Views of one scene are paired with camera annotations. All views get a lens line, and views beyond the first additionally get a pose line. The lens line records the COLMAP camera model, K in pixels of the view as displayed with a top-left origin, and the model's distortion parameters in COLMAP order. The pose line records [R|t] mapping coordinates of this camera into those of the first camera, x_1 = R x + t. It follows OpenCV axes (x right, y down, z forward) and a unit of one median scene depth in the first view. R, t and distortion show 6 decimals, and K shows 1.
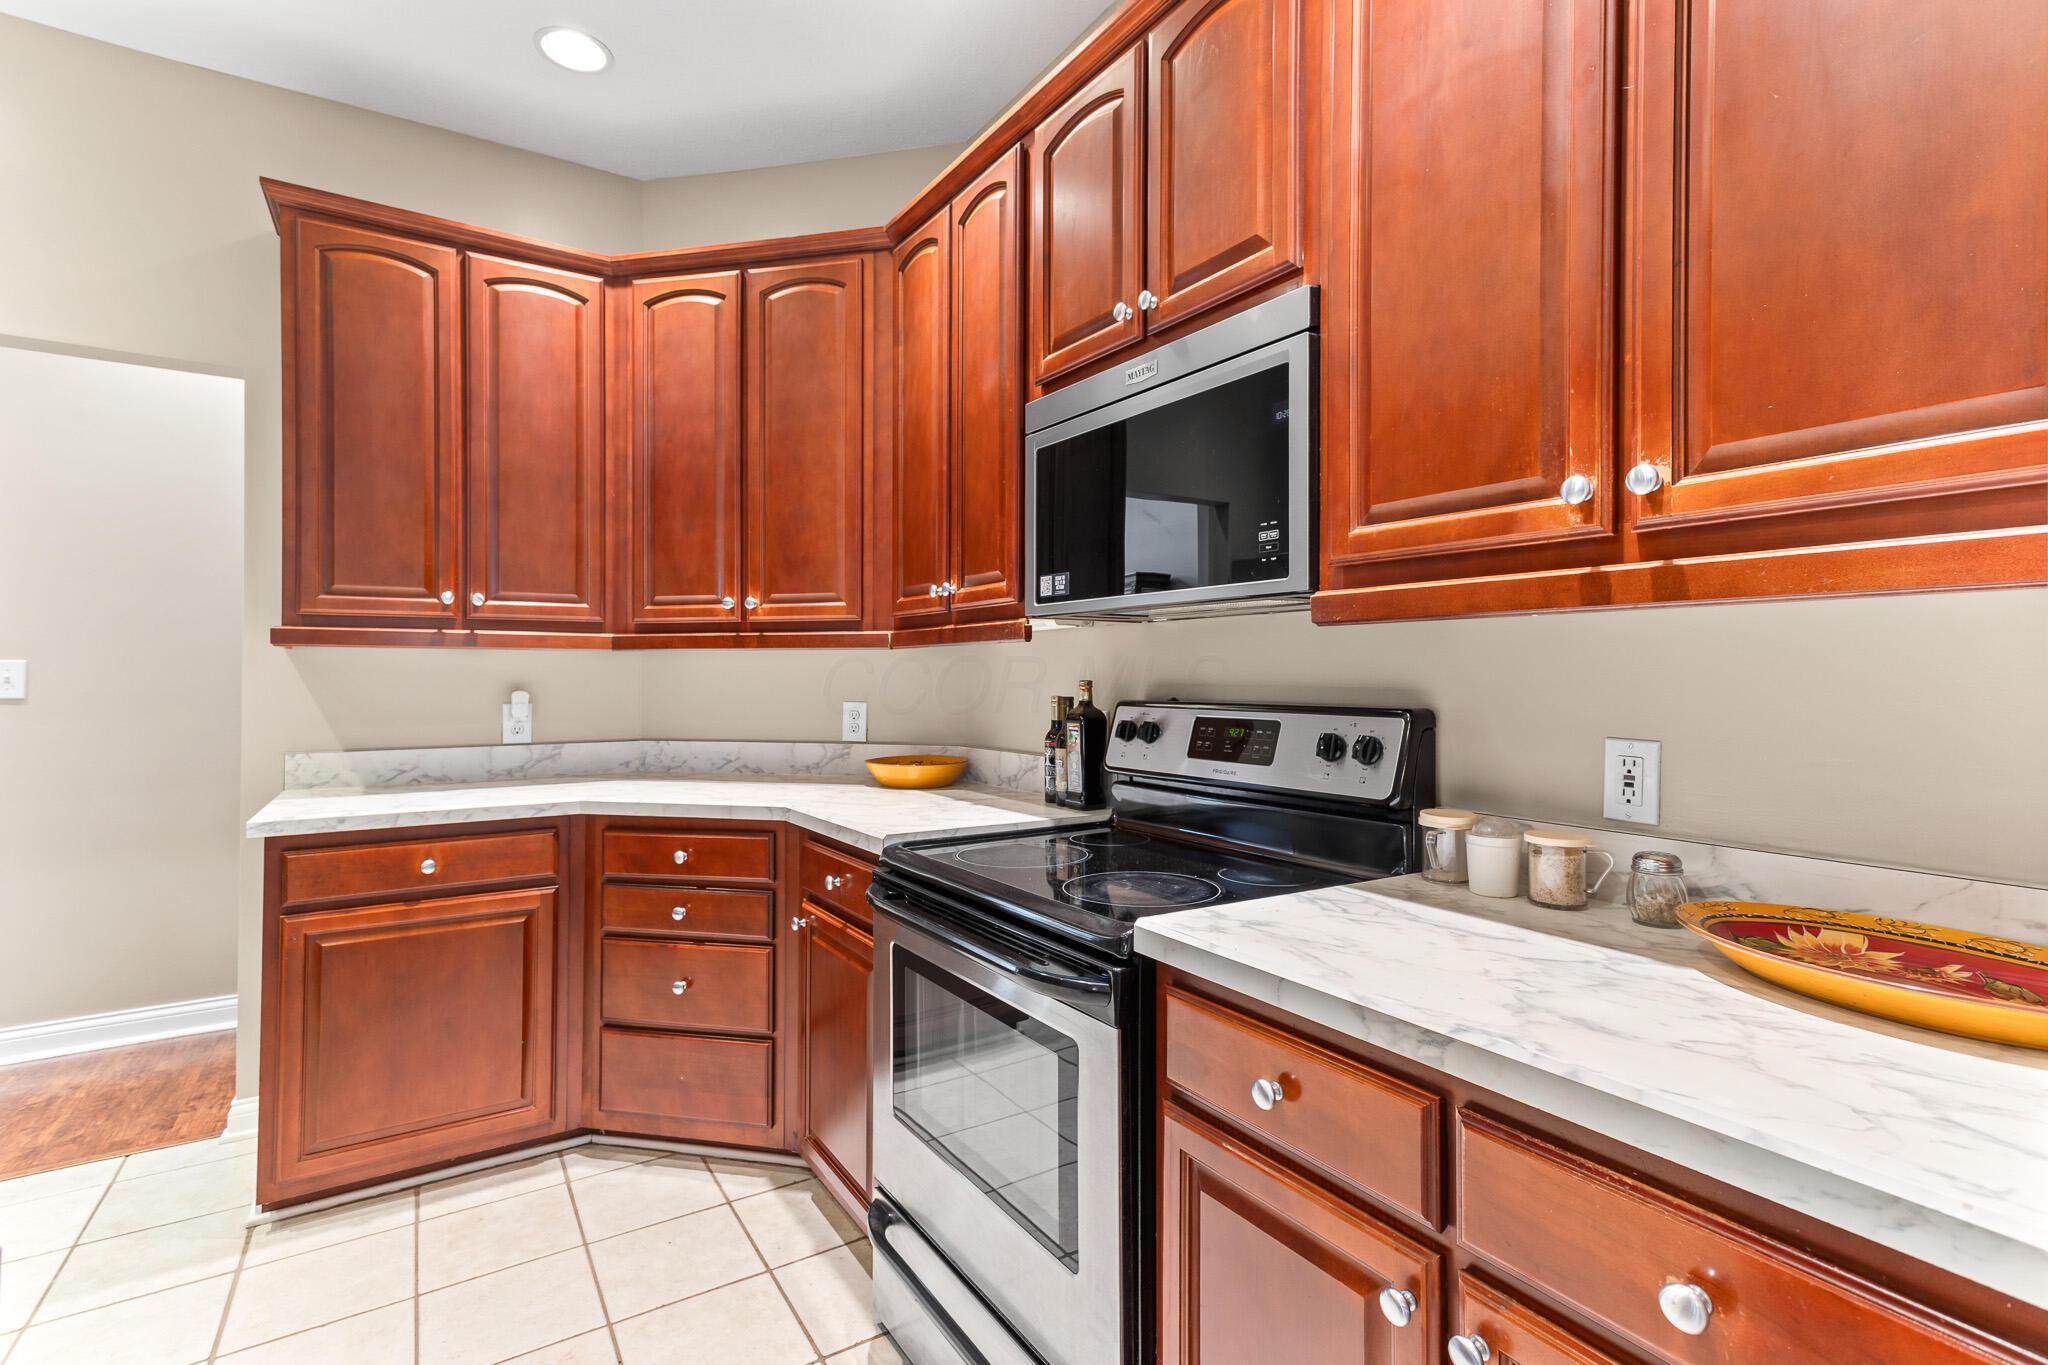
lens RADIAL K [[965.0, 0, 1020.0], [0, 965.0, 661.3], [0, 0, 1]] dist [0.022577, 0.000120]
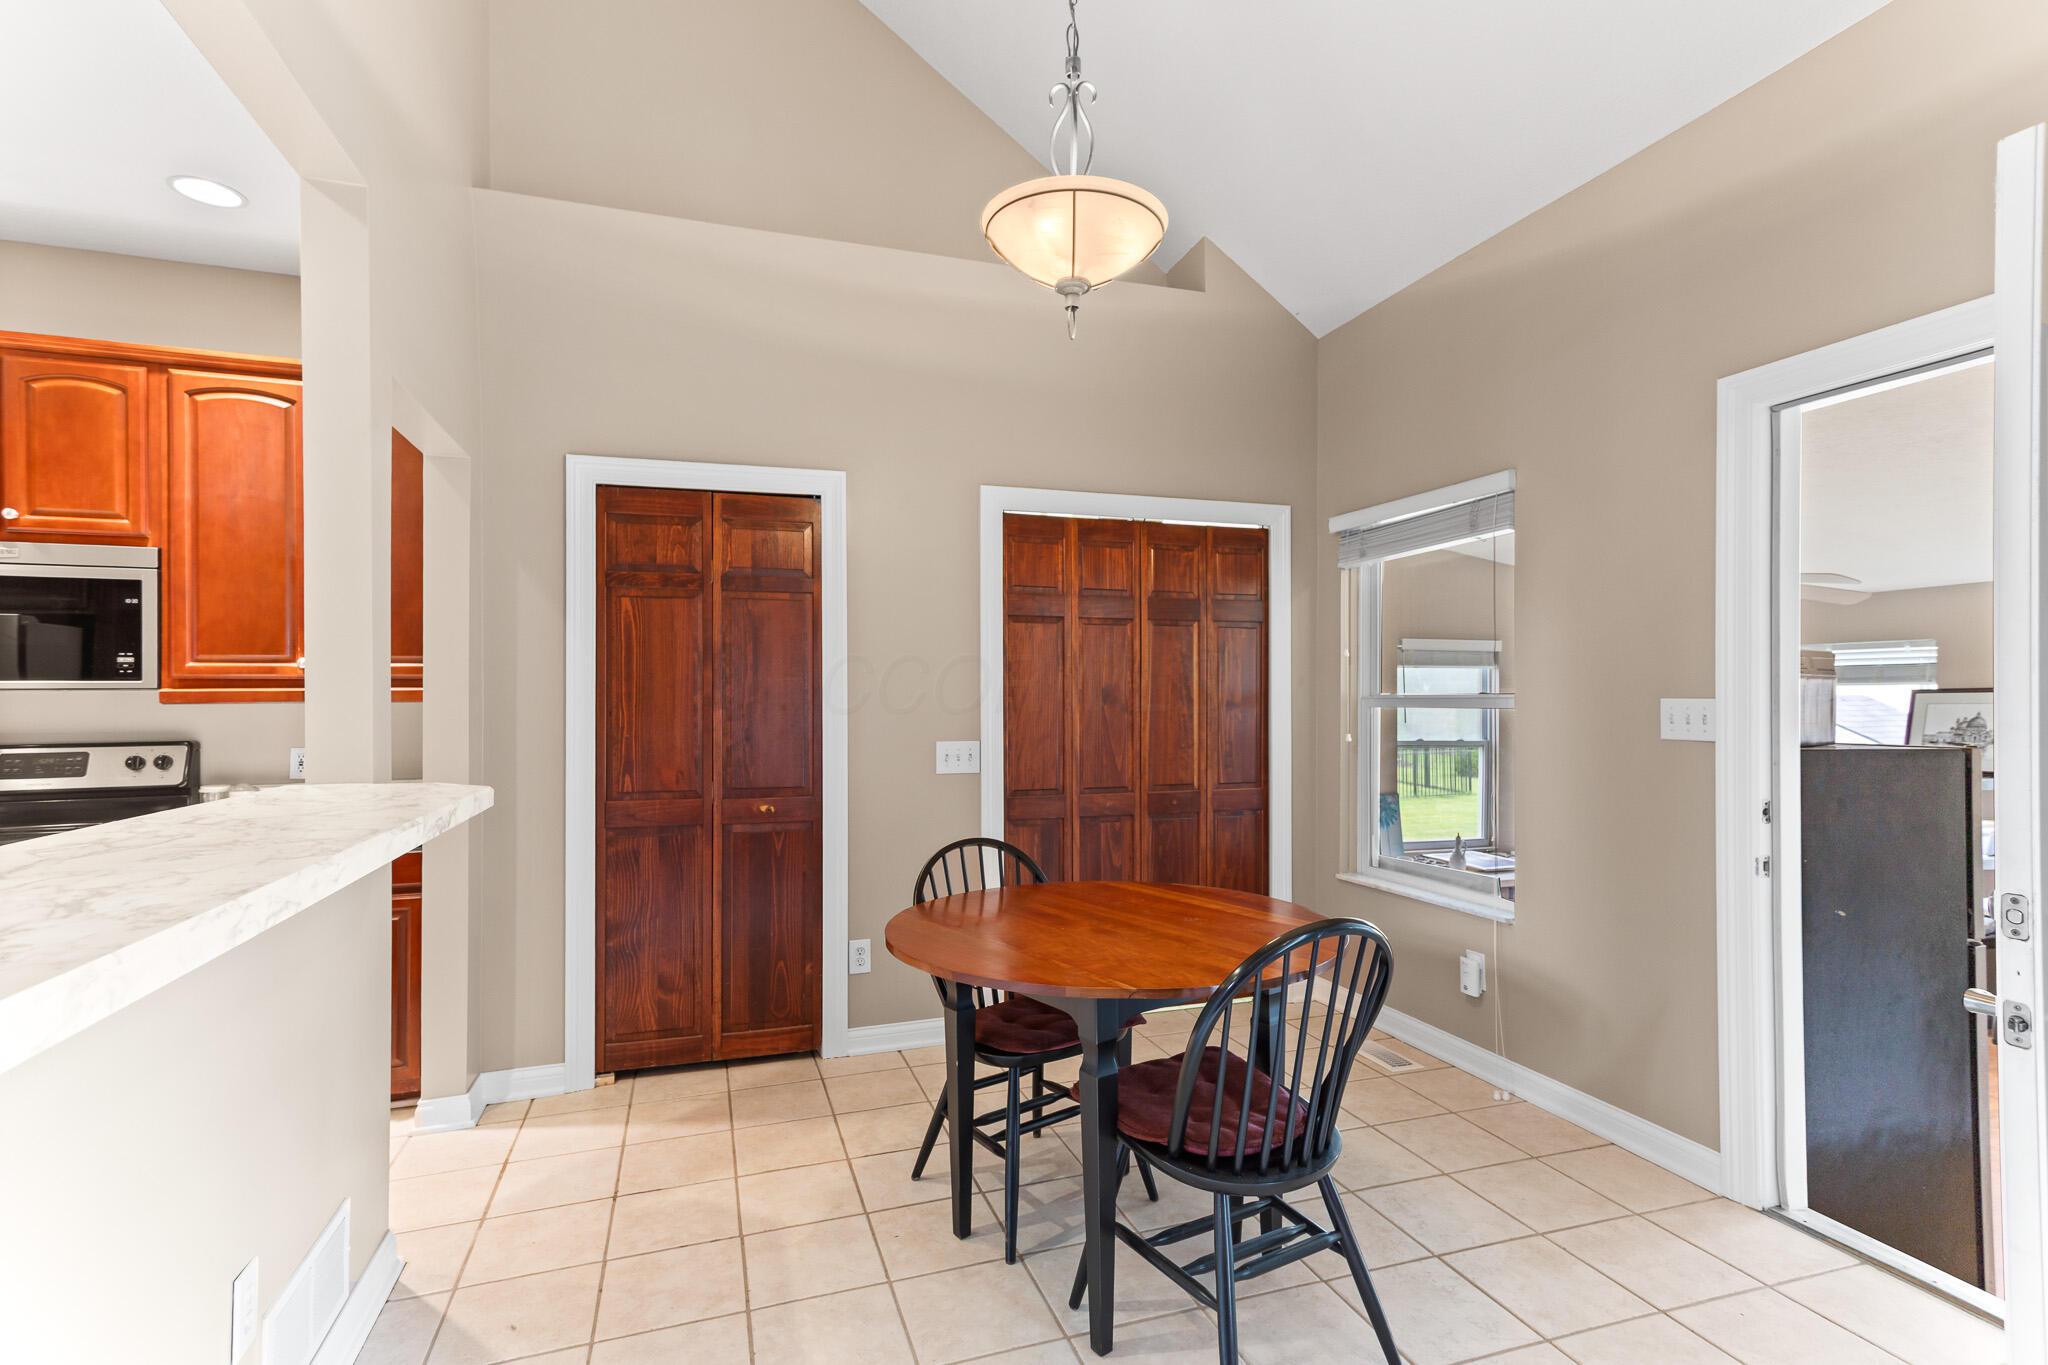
lens RADIAL K [[982.4, 0, 1018.3], [0, 982.4, 699.8], [0, 0, 1]] dist [0.023712, 0.001104]
pose [[0.252213, 0.000061, 0.967672, -0.806133], [-0.003799, 0.999992, 0.000927, -0.032055], [-0.967664, -0.003910, 0.252212, -0.839094]]
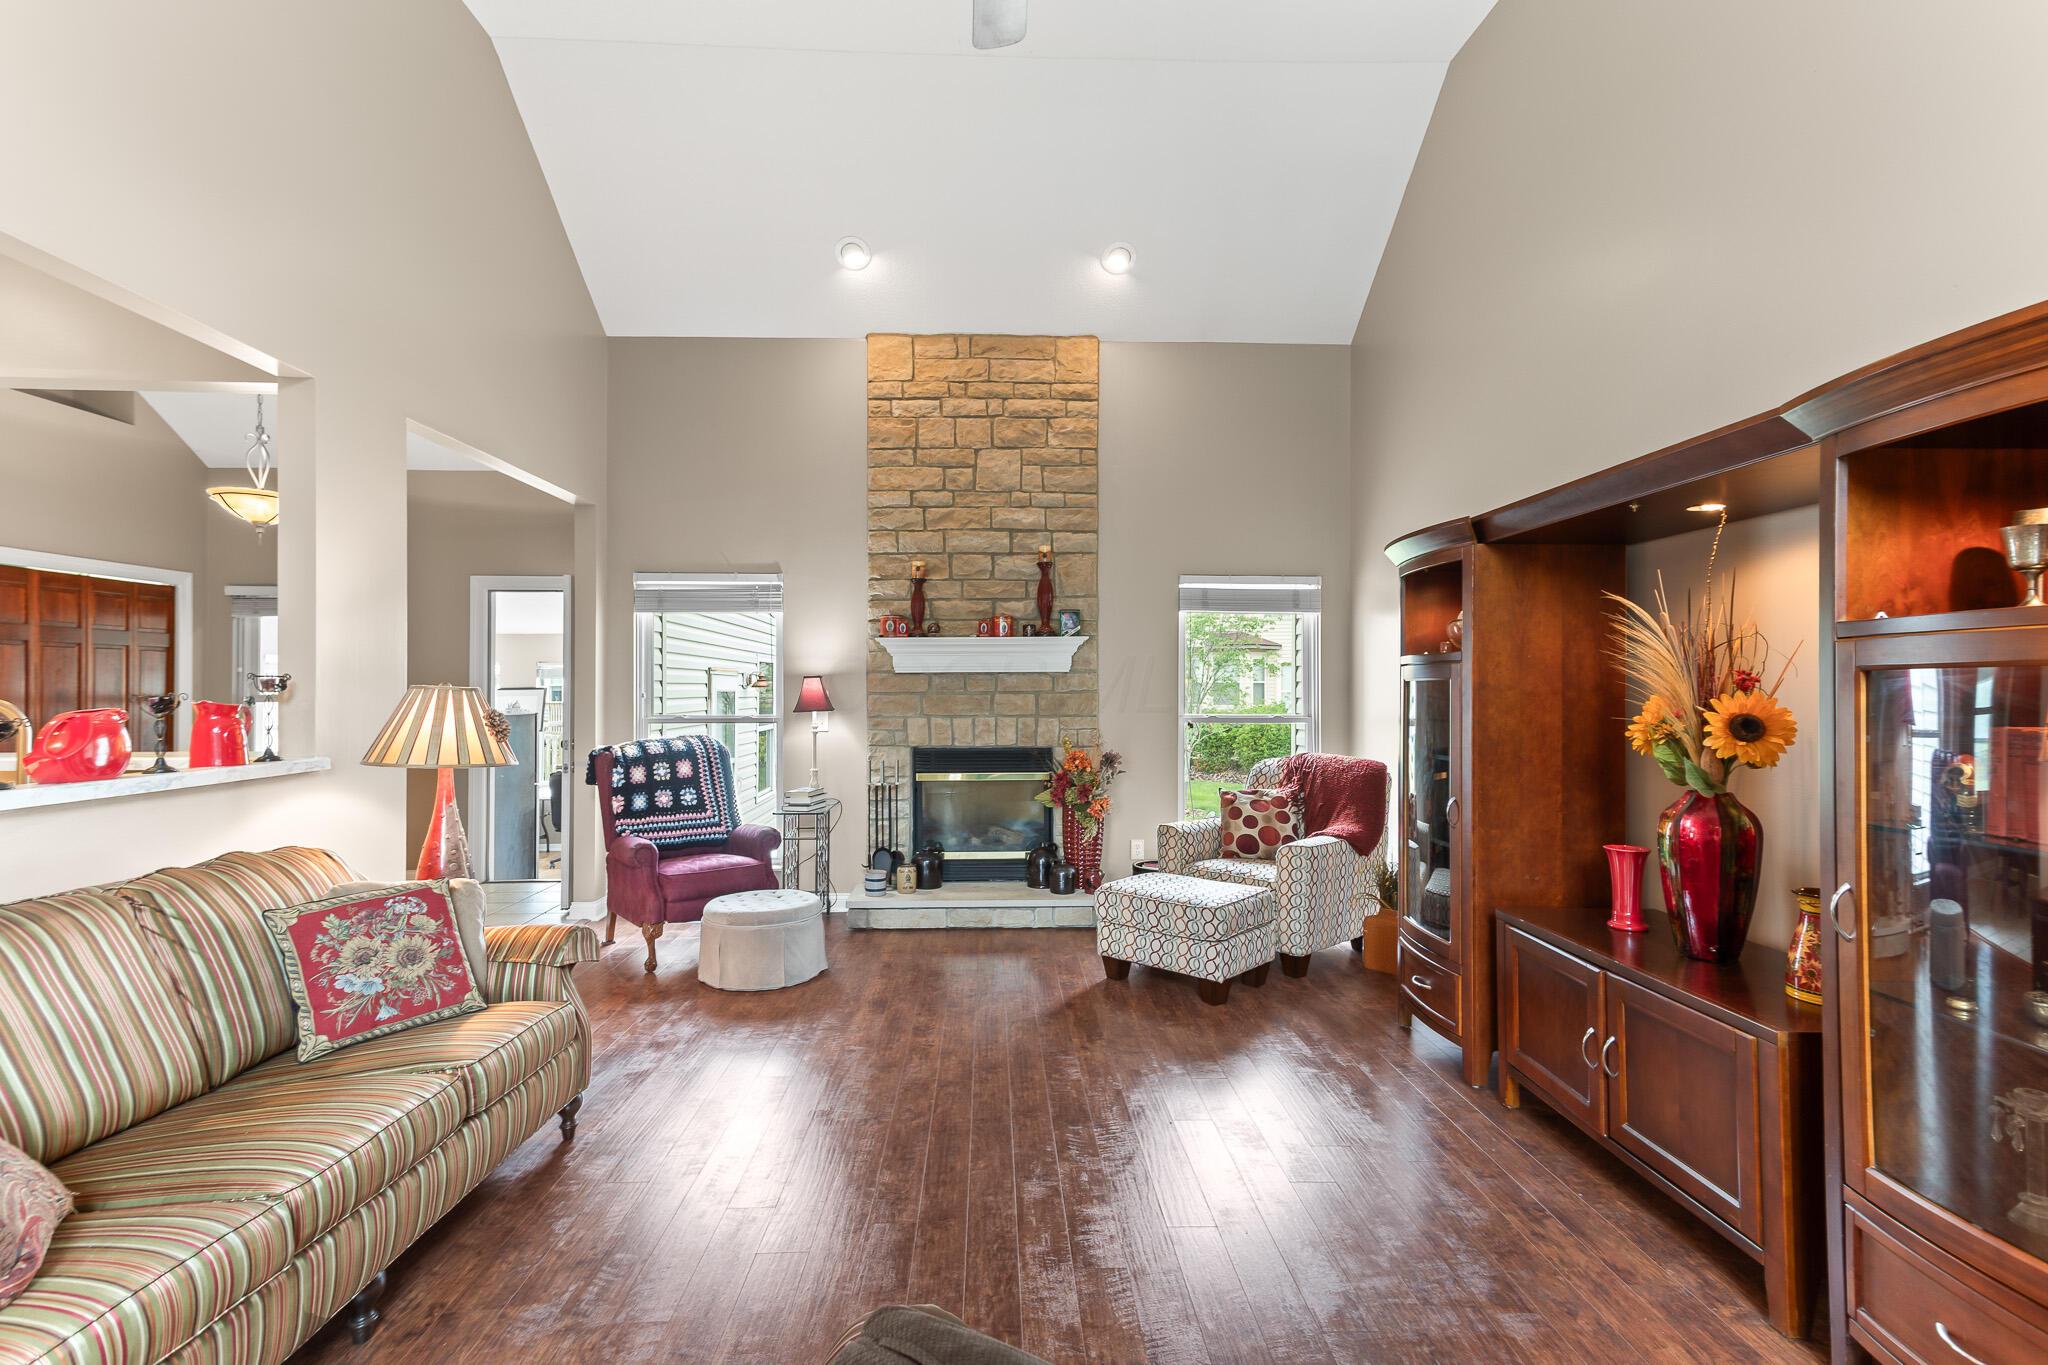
lens RADIAL K [[961.7, 0, 1024.0], [0, 961.7, 682.5], [0, 0, 1]] dist [0.019841, 0.001022]
pose [[-0.868585, 0.002776, 0.495532, -2.262488], [-0.005240, 0.999877, -0.014786, -0.046691], [-0.495512, -0.015440, -0.868464, 0.281463]]
